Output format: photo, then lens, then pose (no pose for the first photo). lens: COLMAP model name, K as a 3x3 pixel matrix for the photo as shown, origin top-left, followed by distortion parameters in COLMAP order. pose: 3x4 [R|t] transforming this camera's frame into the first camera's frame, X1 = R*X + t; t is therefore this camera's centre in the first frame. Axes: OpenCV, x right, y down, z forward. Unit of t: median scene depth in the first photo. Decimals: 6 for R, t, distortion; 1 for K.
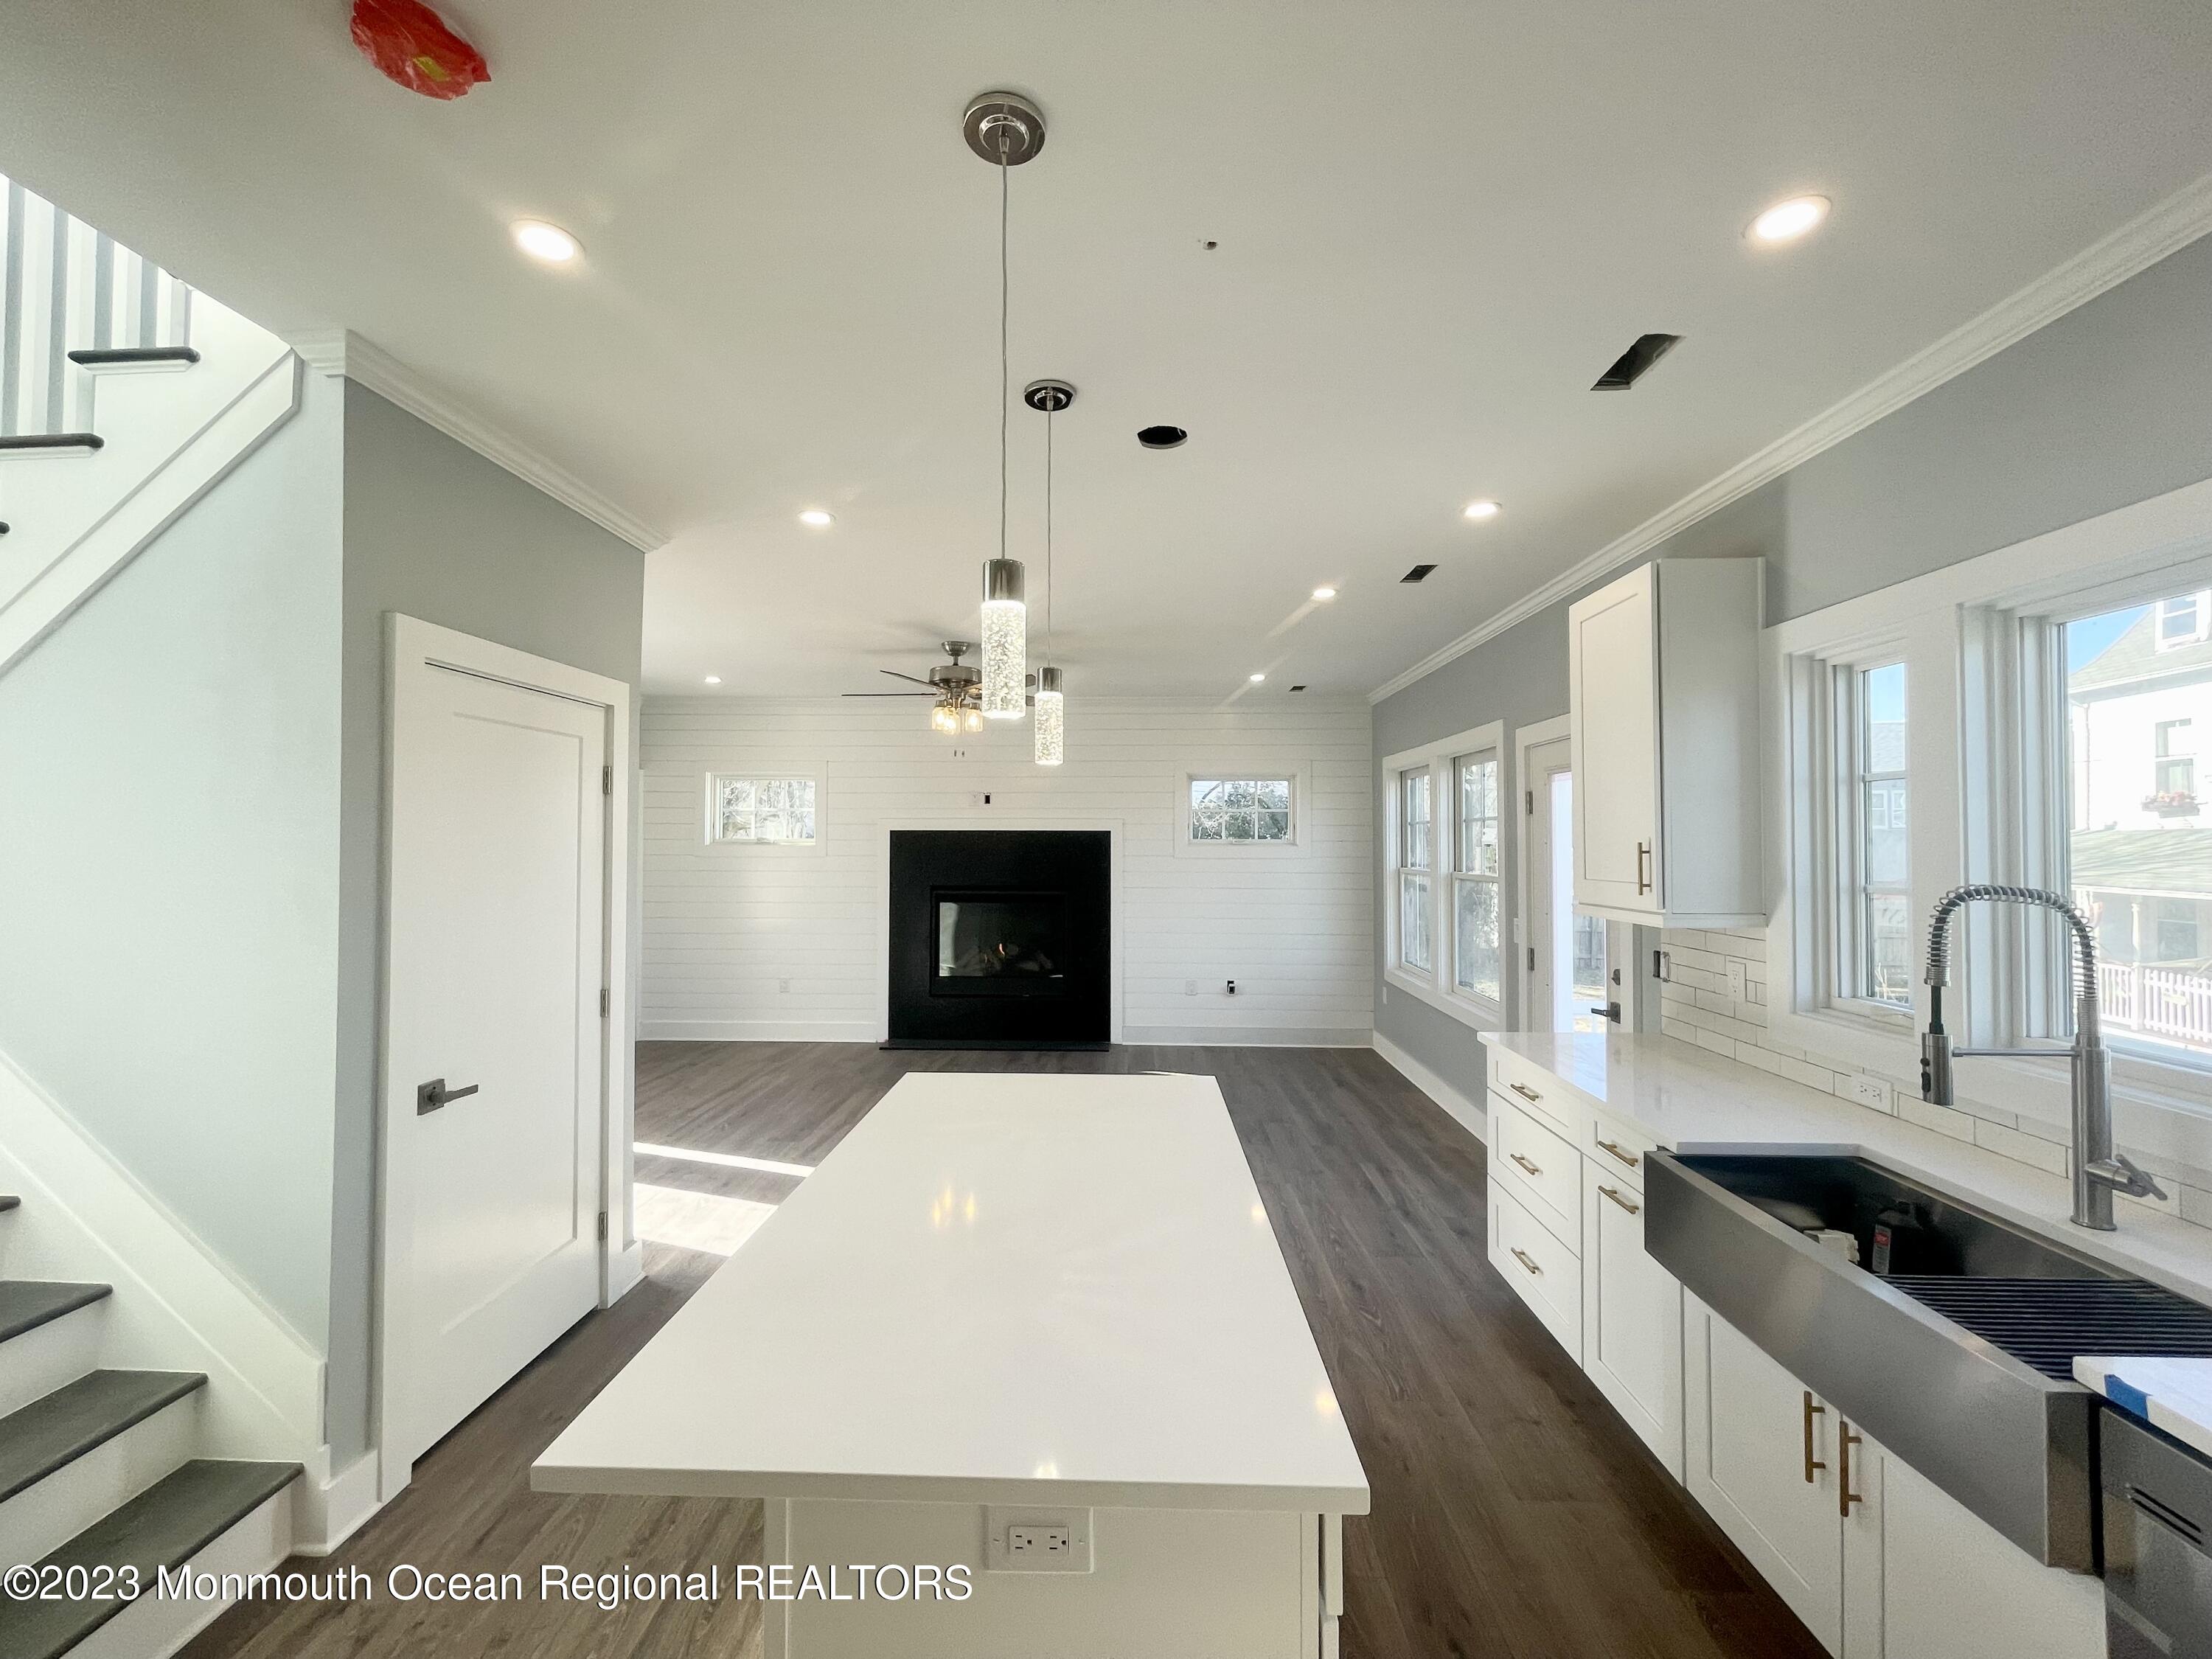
lens RADIAL K [[898.7, 0, 1095.2], [0, 898.7, 826.1], [0, 0, 1]] dist [-0.000998, 0.000643]
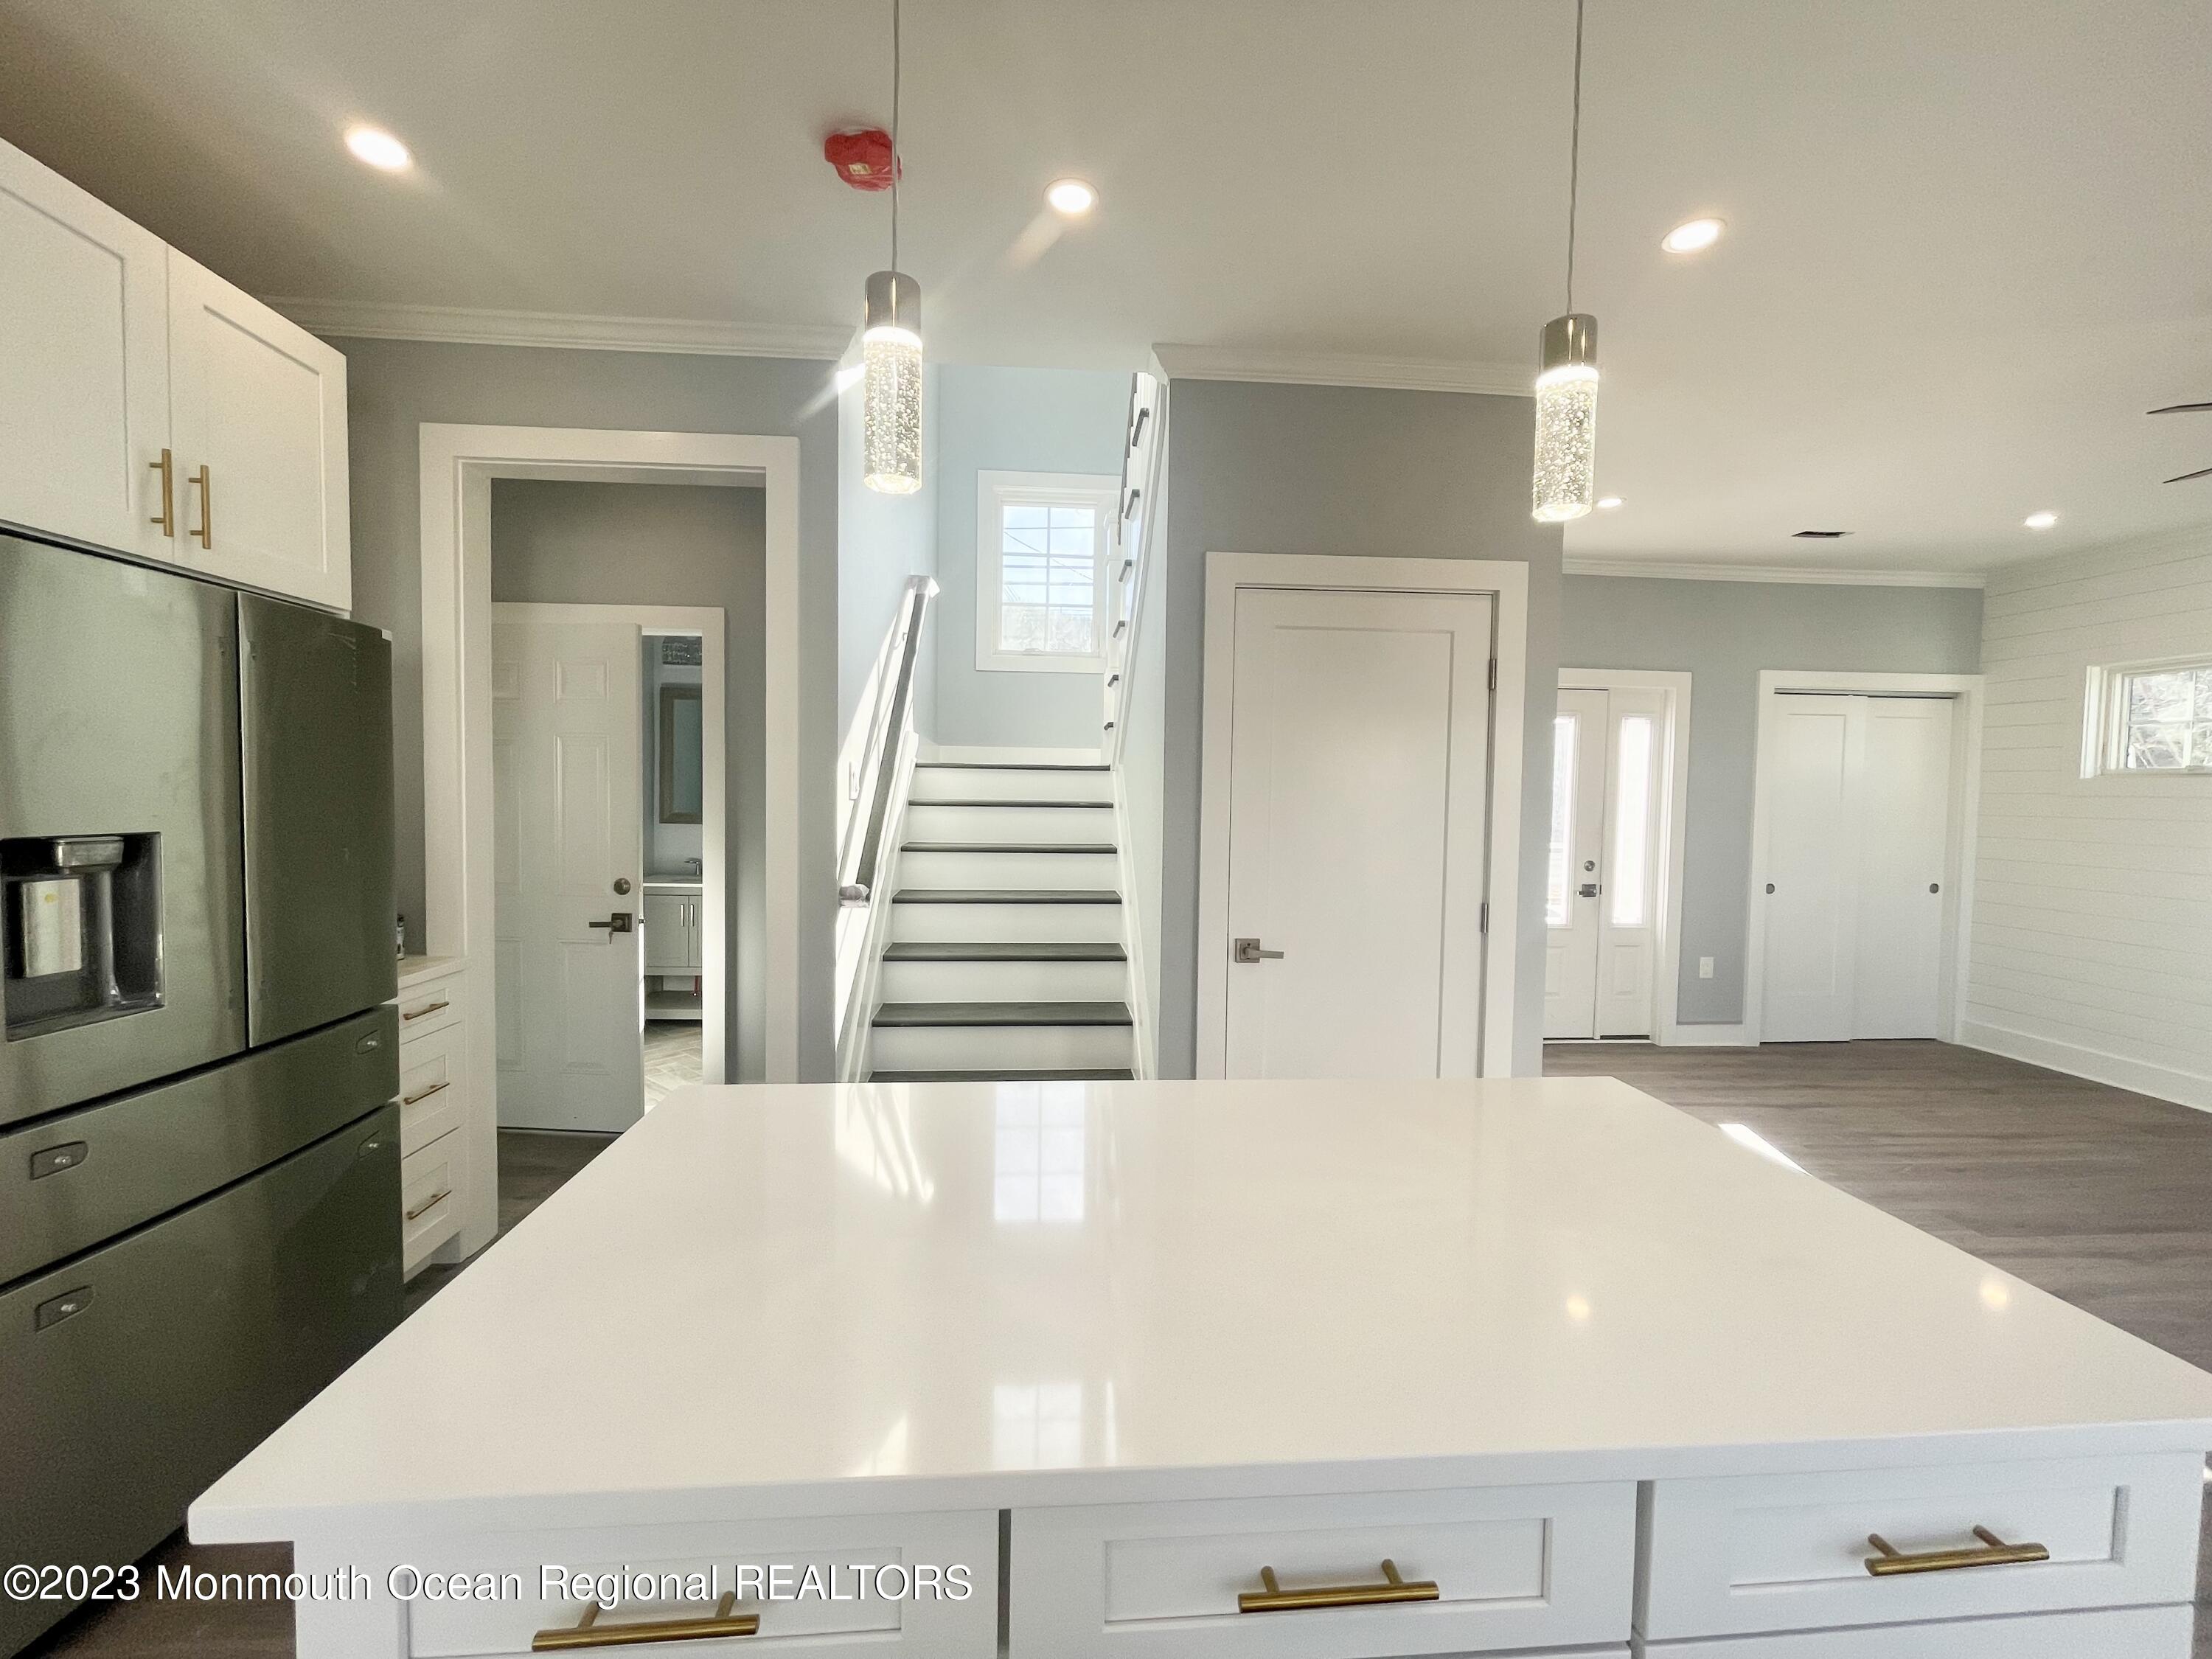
lens RADIAL K [[898.7, 0, 1095.6], [0, 898.7, 829.0], [0, 0, 1]] dist [-0.000998, 0.000643]
pose [[0.112285, 0.044361, -0.992685, 0.195806], [0.002377, 0.998988, 0.044911, 0.038162], [0.993673, -0.007402, 0.112066, 0.303753]]
